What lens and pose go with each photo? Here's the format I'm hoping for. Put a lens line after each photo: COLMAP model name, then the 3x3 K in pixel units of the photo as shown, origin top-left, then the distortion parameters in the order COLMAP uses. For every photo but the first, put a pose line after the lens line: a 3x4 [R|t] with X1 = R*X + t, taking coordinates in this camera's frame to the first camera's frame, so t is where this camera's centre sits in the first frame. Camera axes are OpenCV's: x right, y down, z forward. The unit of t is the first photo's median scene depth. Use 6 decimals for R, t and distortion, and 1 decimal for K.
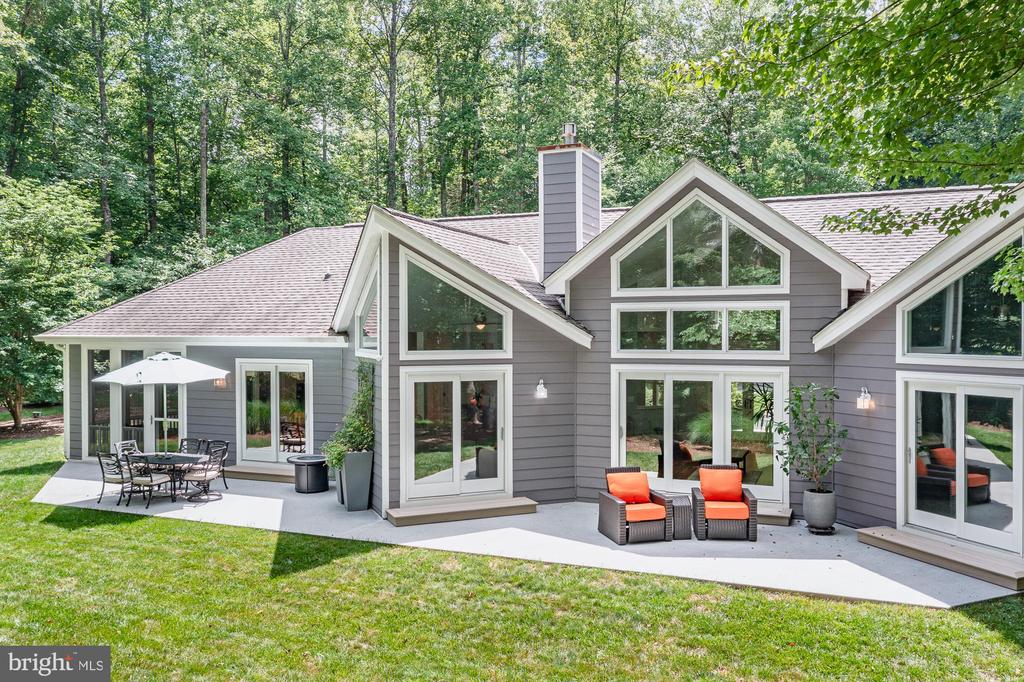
lens RADIAL K [[831.8, 0, 512.0], [0, 831.8, 341.0], [0, 0, 1]] dist [-0.003069, -0.002751]
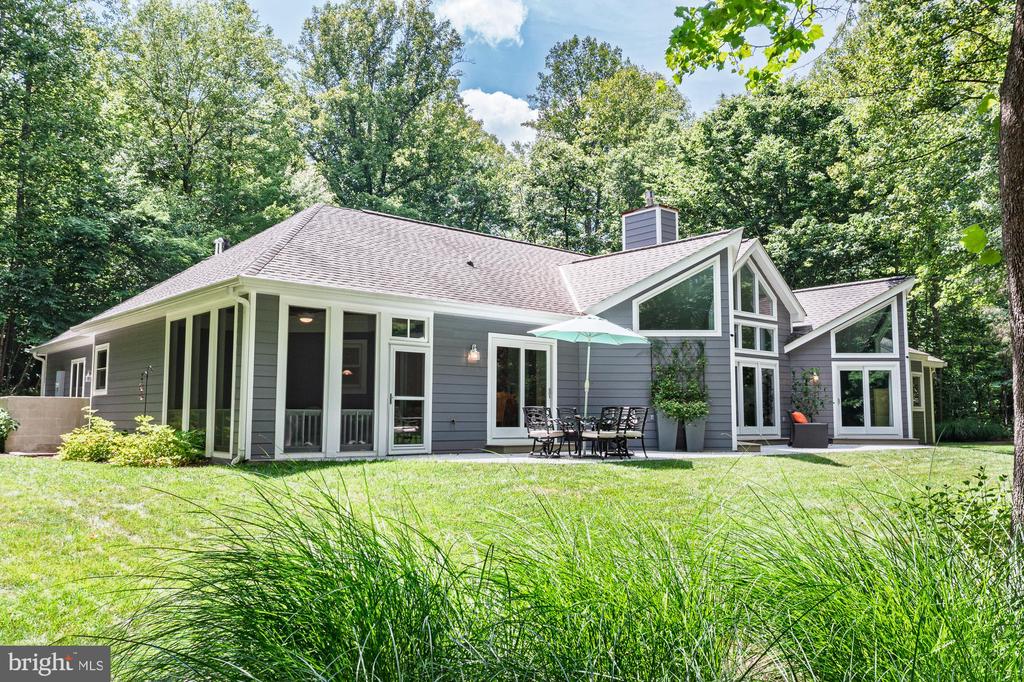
lens RADIAL K [[831.8, 0, 512.0], [0, 831.8, 341.0], [0, 0, 1]] dist [-0.003069, -0.002751]
pose [[0.432619, 0.093516, 0.896714, -1.568565], [0.013896, 0.993796, -0.110344, 0.181749], [-0.901470, 0.060198, 0.428635, 0.739875]]
